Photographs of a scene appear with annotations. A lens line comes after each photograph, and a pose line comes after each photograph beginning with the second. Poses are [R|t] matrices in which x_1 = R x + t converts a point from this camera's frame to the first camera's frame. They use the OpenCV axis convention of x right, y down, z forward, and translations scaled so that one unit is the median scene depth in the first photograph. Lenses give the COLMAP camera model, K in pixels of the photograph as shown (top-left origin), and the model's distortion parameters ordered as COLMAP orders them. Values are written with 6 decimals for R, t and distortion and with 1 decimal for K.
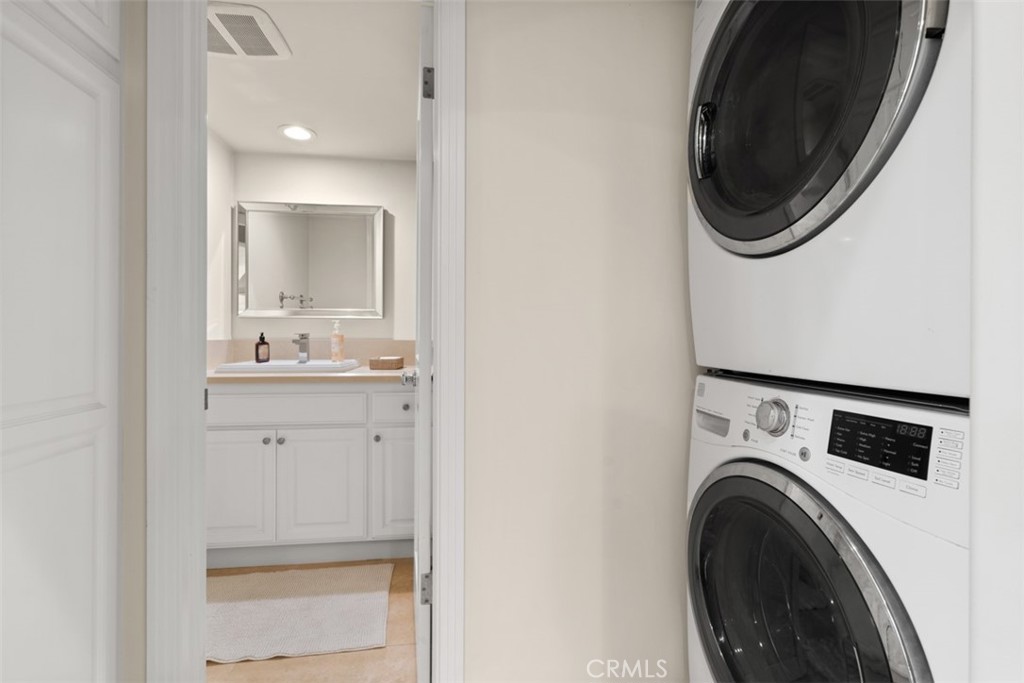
lens RADIAL K [[471.7, 0, 512.0], [0, 471.7, 341.5], [0, 0, 1]] dist [0.000811, 0.000159]
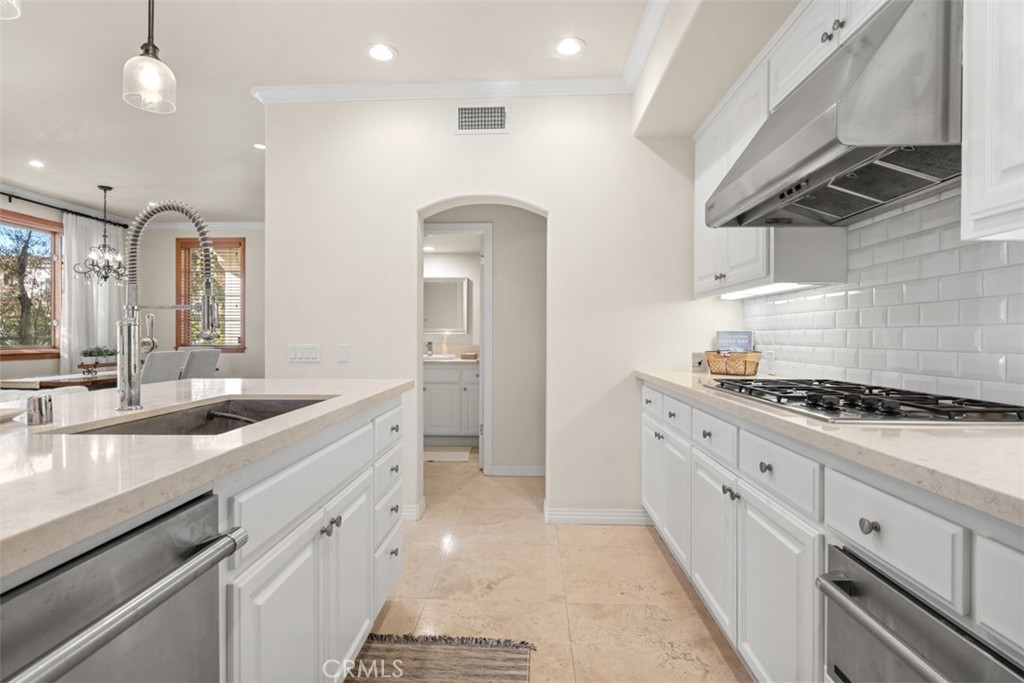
lens RADIAL K [[506.0, 0, 507.3], [0, 506.0, 337.5], [0, 0, 1]] dist [0.002537, 0.002201]
pose [[0.980941, -0.001587, -0.194299, 0.357930], [0.002216, 0.999993, 0.003021, -0.046453], [0.194293, -0.003394, 0.980938, -1.237485]]
